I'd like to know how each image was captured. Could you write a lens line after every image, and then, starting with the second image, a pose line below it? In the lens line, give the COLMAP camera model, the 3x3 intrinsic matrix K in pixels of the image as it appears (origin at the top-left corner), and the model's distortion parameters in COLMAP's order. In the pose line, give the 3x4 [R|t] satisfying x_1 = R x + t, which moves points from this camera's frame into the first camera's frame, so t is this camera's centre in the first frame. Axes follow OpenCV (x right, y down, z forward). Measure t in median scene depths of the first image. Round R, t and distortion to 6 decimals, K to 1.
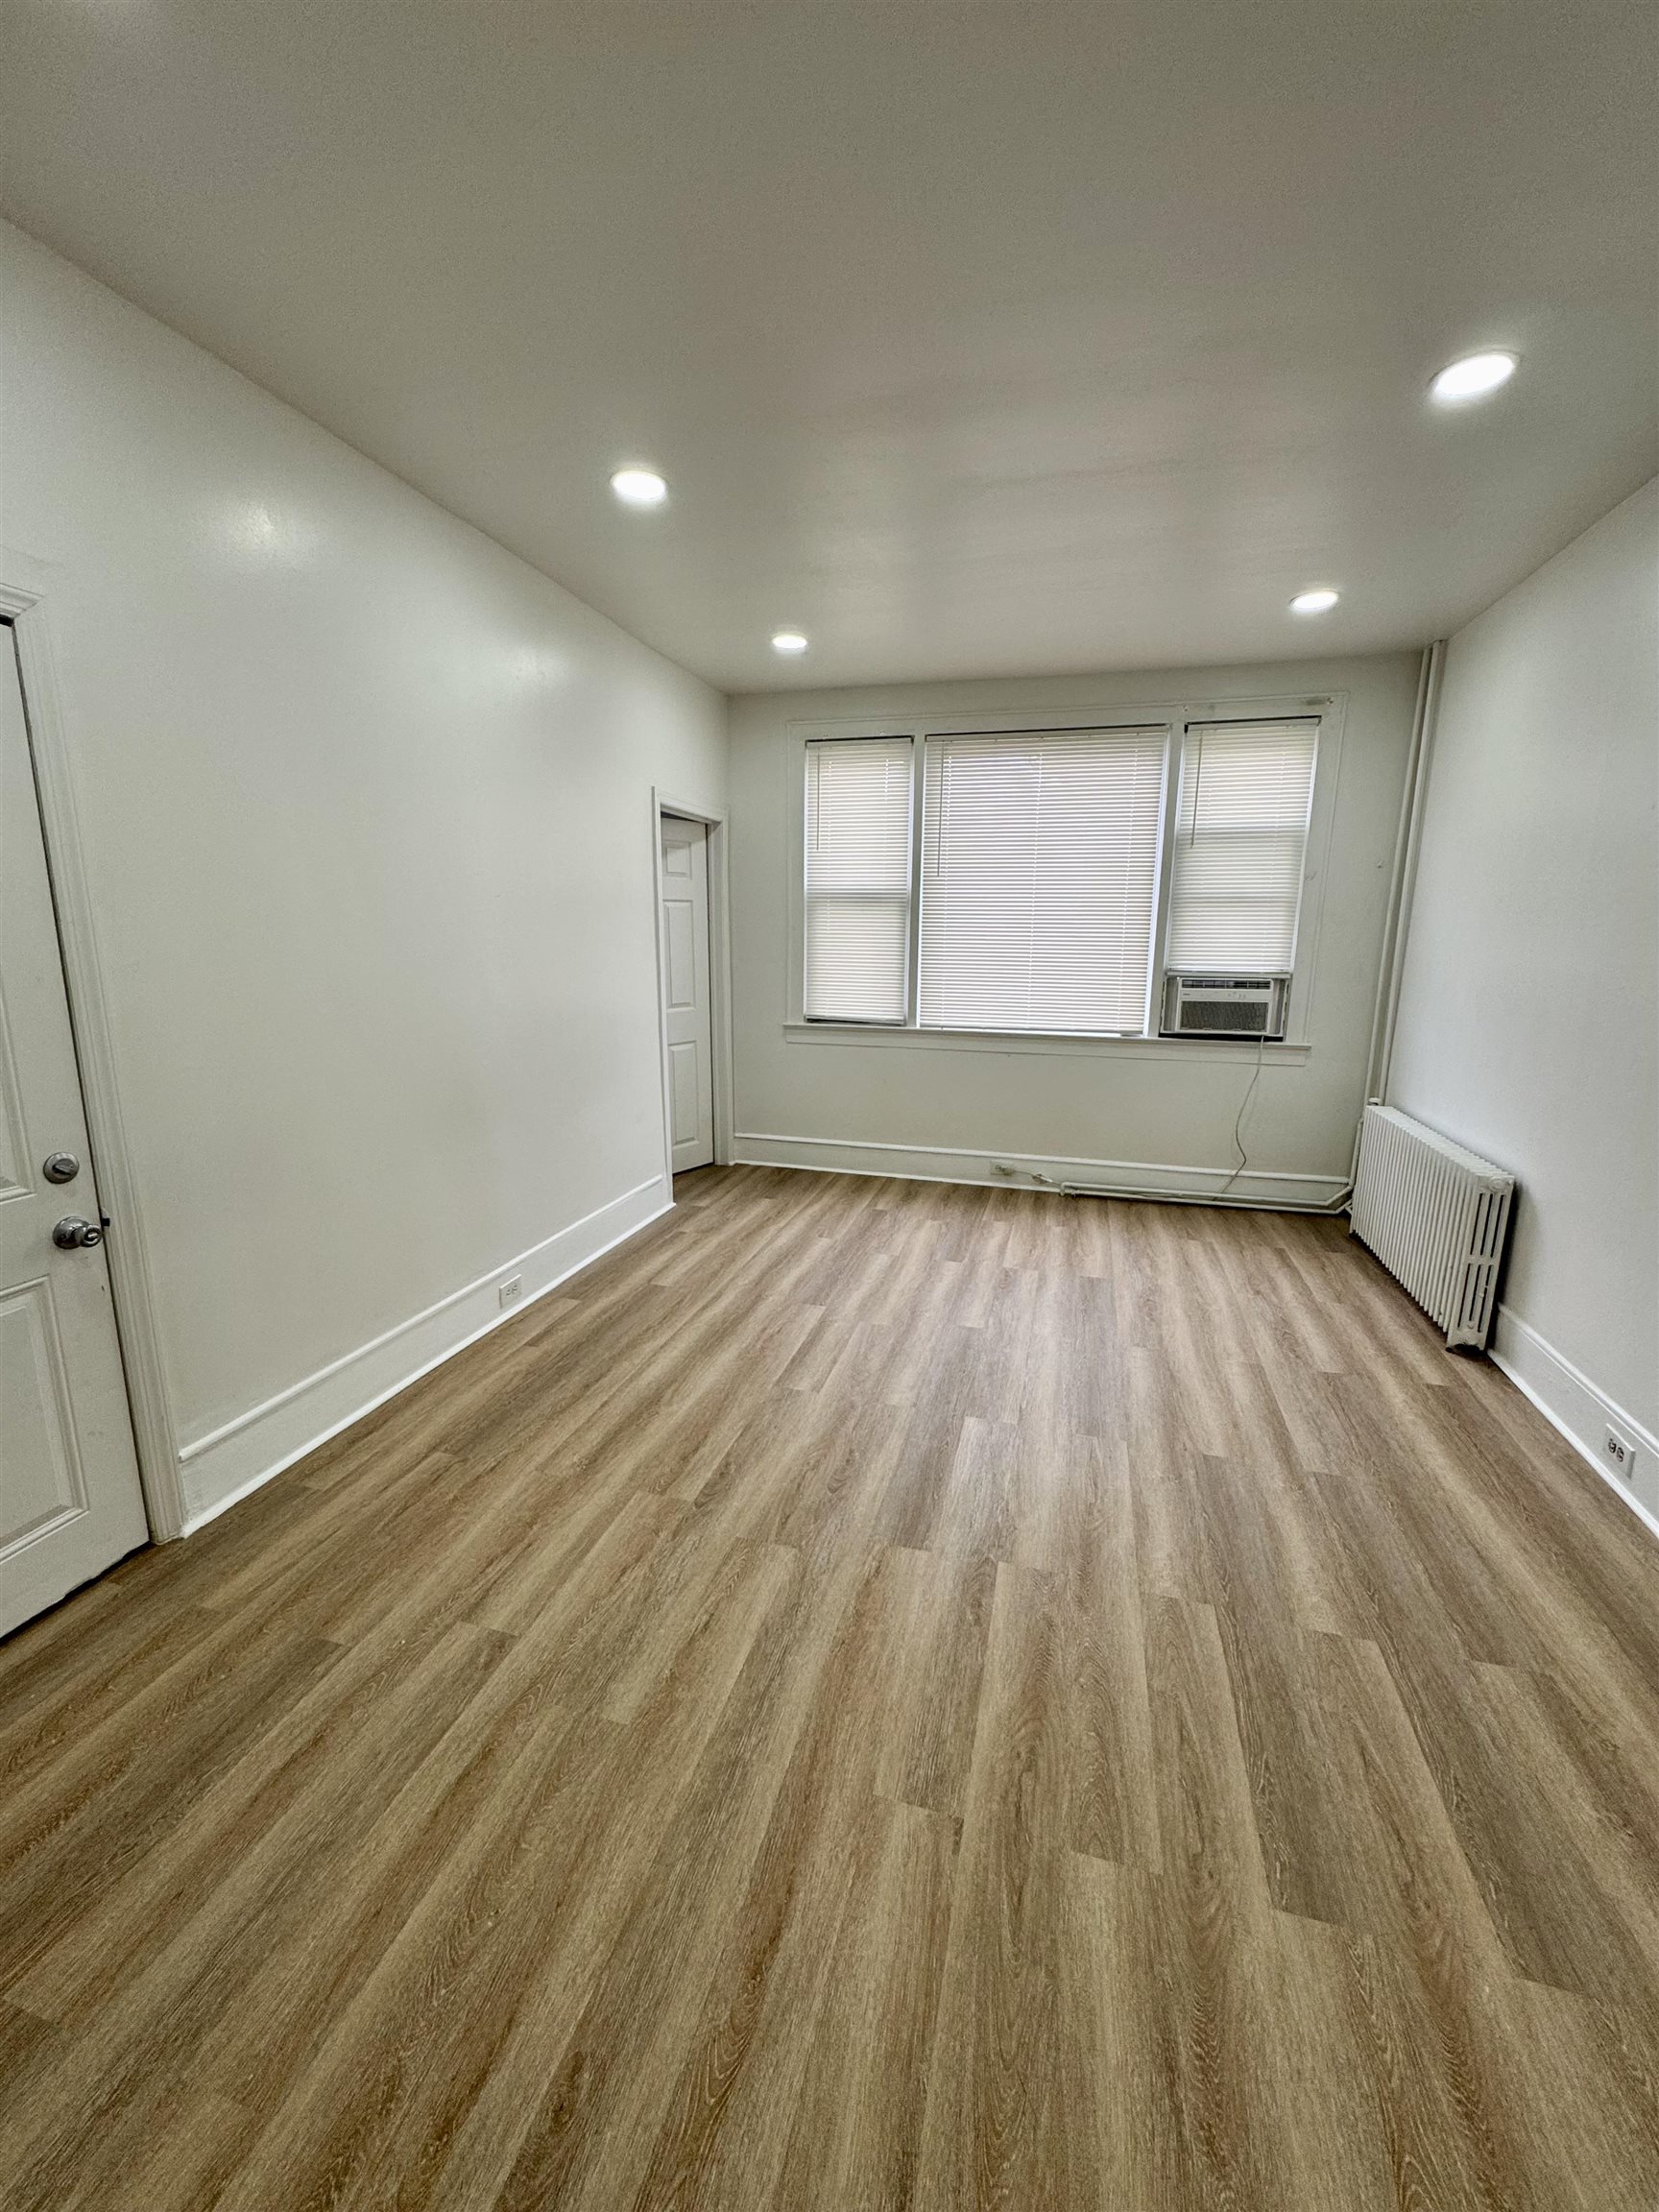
lens RADIAL K [[879.8, 0, 828.7], [0, 879.8, 1103.7], [0, 0, 1]] dist [-0.002388, -0.000072]
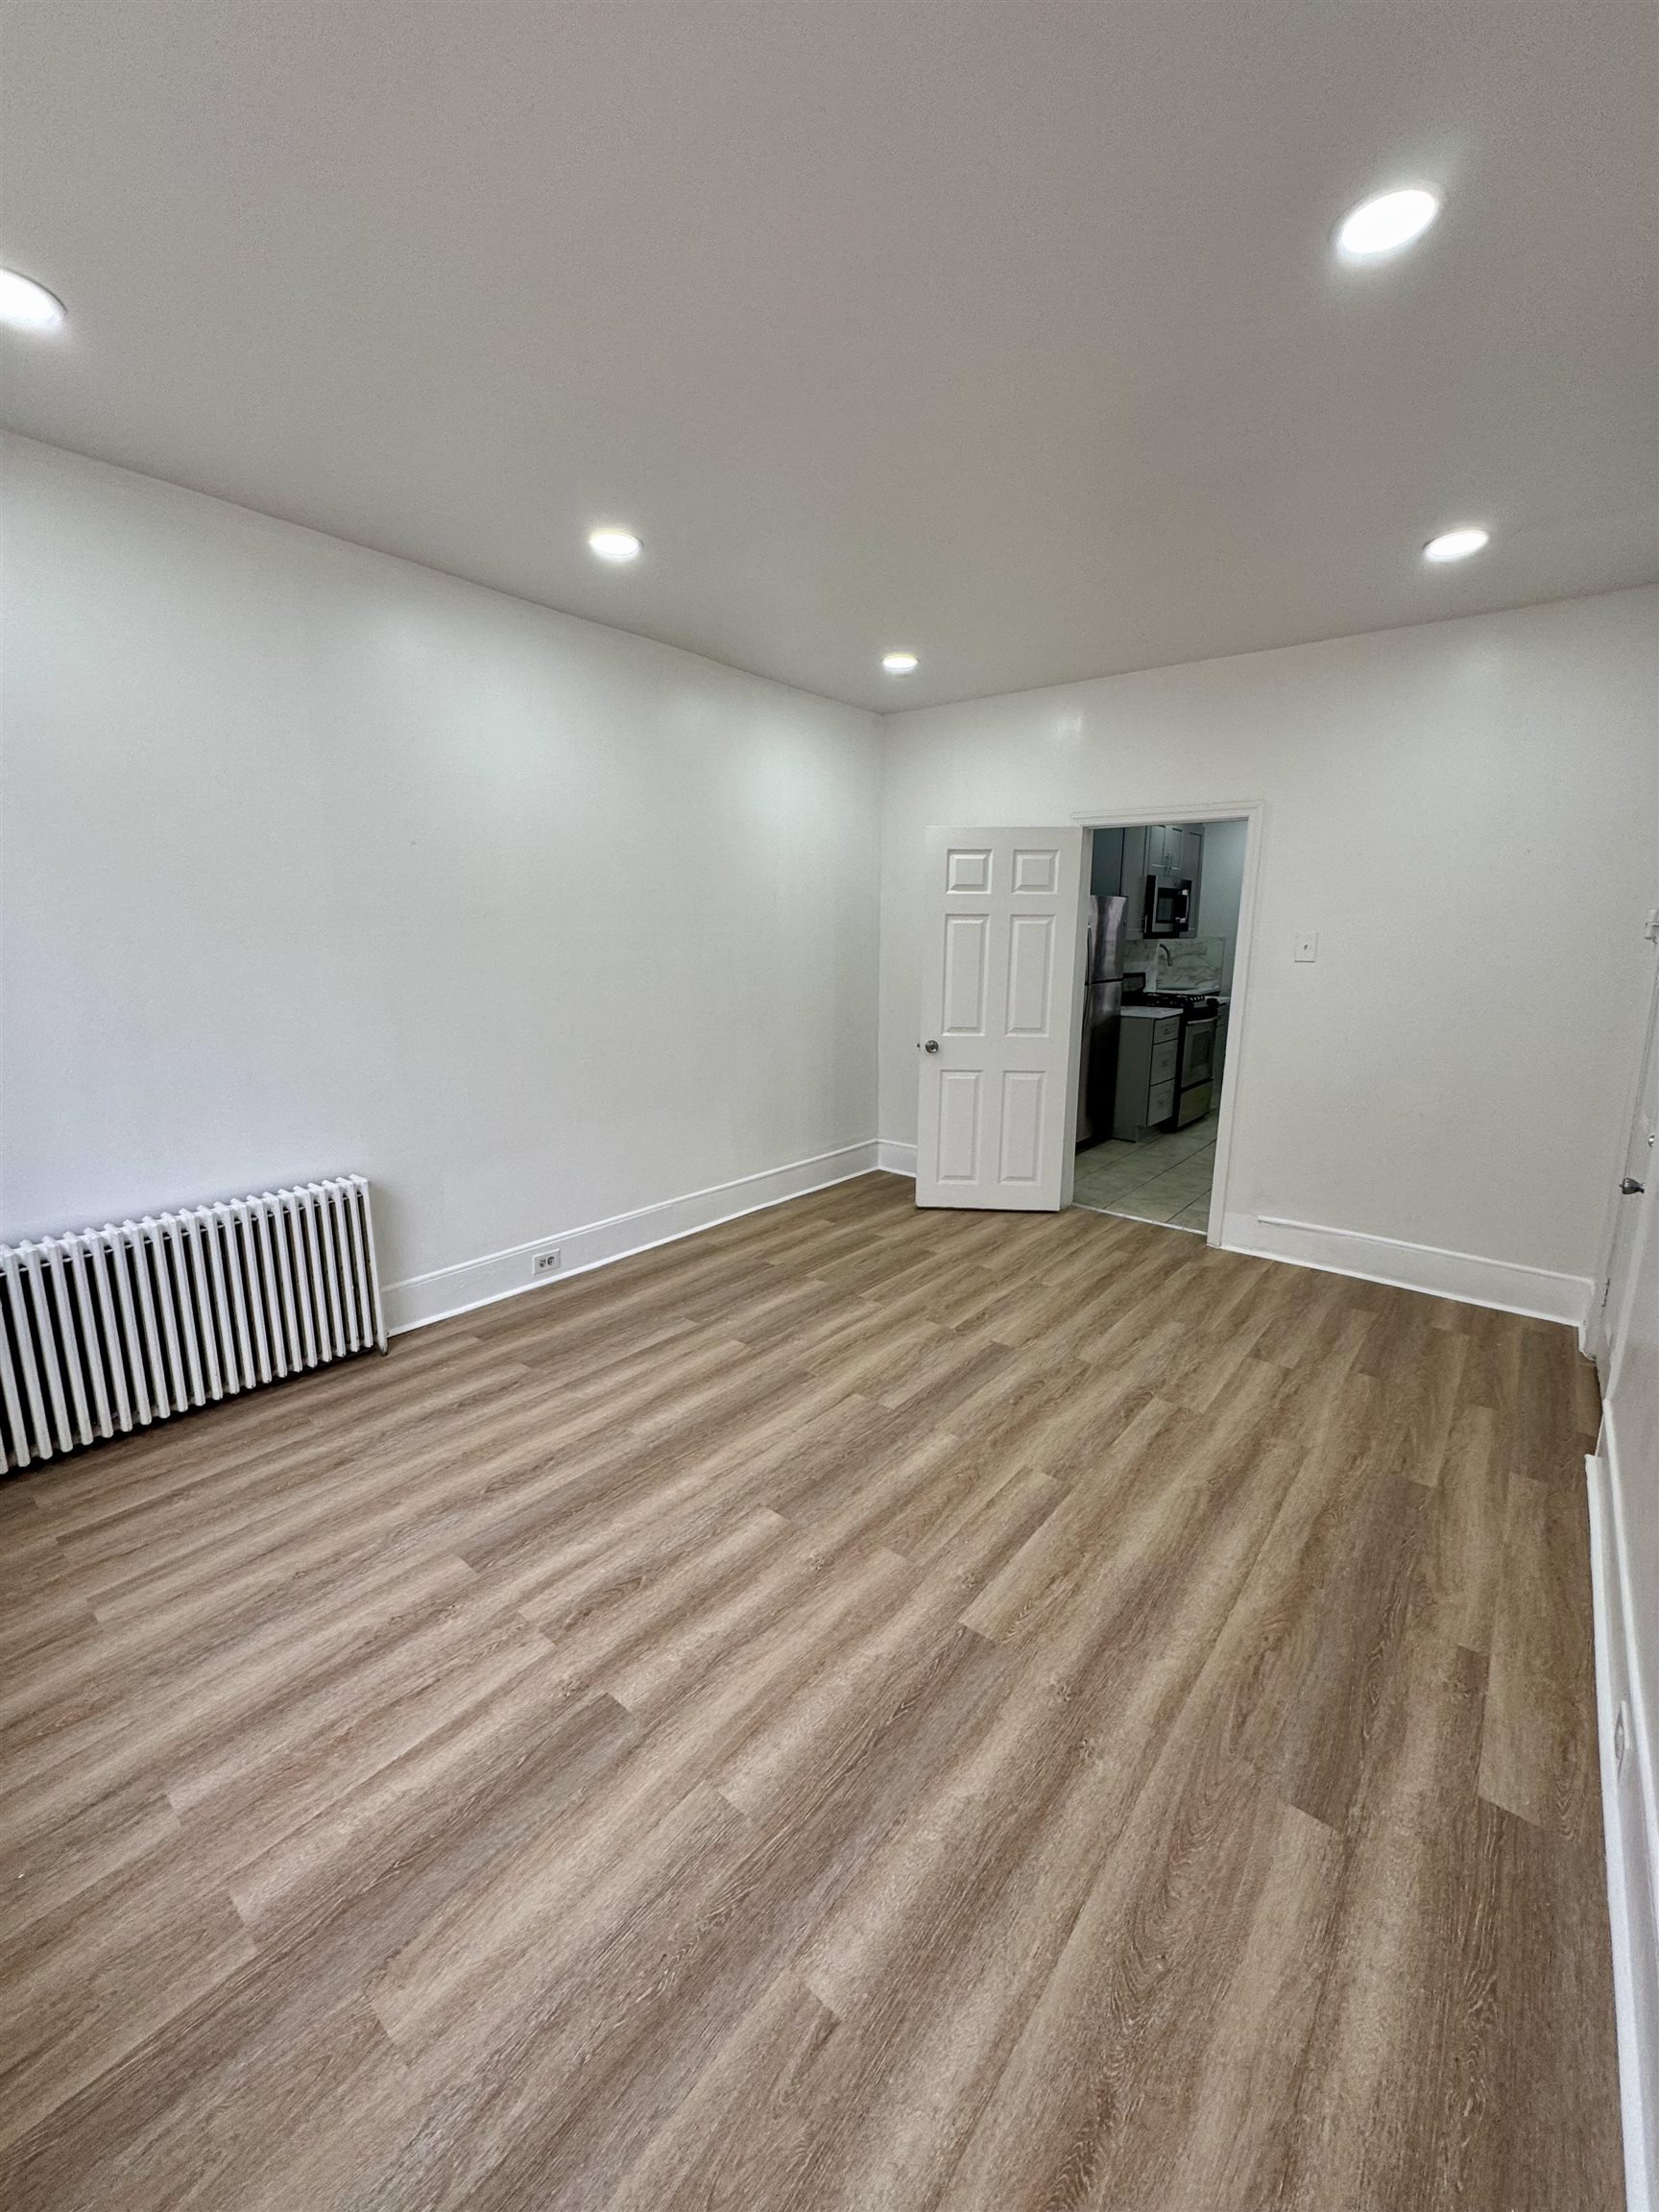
lens RADIAL K [[879.8, 0, 823.4], [0, 879.8, 1107.6], [0, 0, 1]] dist [-0.002388, -0.000072]
pose [[-0.915254, -0.097332, 0.390942, -0.130081], [0.062262, 0.924547, 0.375947, -0.341610], [-0.398037, 0.368427, -0.840136, 1.588809]]
